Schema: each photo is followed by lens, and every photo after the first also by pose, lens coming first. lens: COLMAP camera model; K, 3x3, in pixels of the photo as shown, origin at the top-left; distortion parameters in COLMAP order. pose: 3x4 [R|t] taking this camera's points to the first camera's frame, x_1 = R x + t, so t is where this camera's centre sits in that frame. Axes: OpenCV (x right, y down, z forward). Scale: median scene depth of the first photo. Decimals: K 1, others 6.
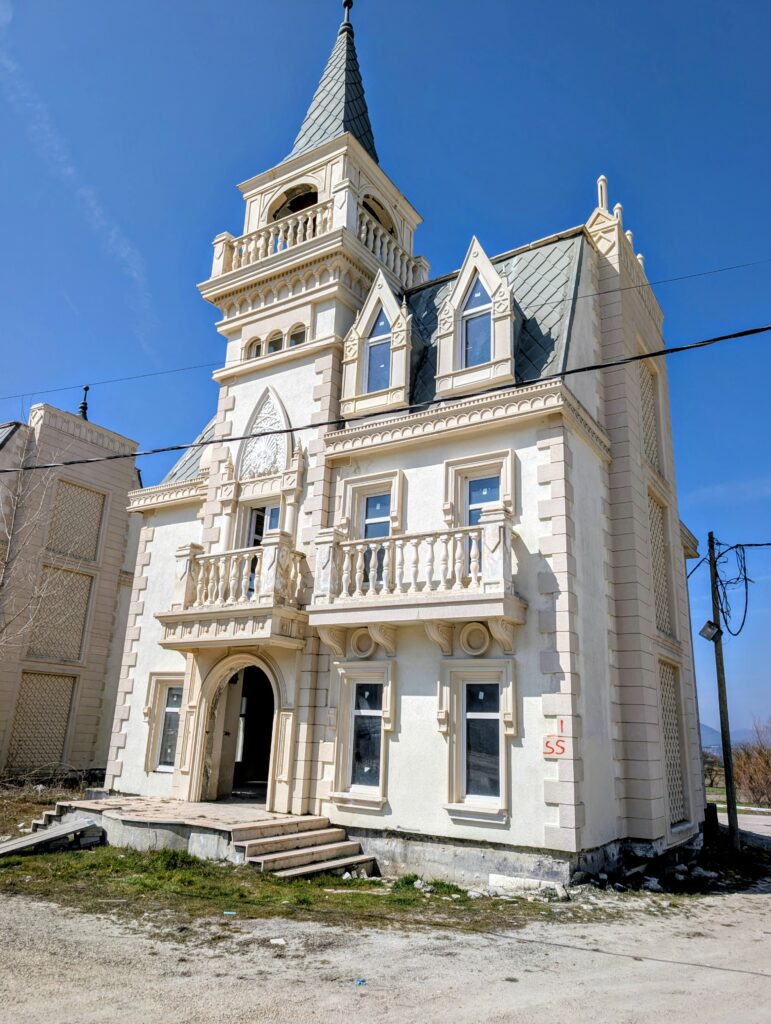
lens RADIAL K [[729.6, 0, 385.5], [0, 729.6, 512.0], [0, 0, 1]] dist [0.017829, -0.008495]
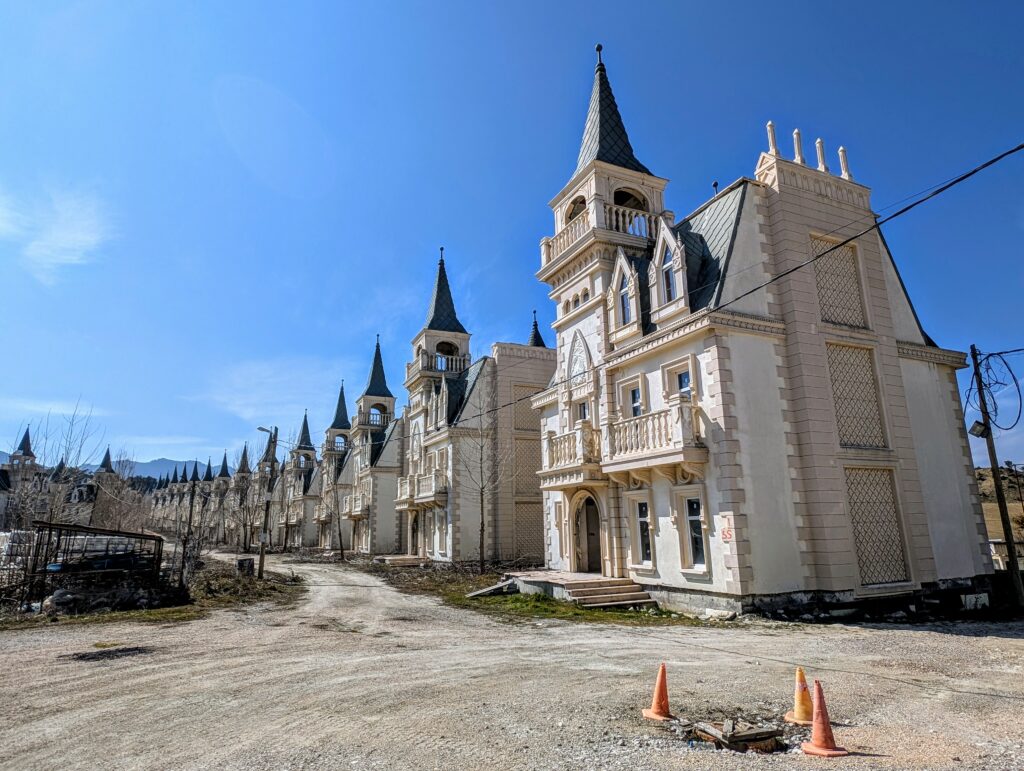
lens RADIAL K [[596.3, 0, 512.0], [0, 596.3, 385.5], [0, 0, 1]] dist [0.000656, 0.000302]
pose [[0.843914, -0.174629, -0.507262, 0.433595], [0.202759, 0.979229, 0.000215, -0.087063], [0.496688, -0.103033, 0.861792, -0.295261]]
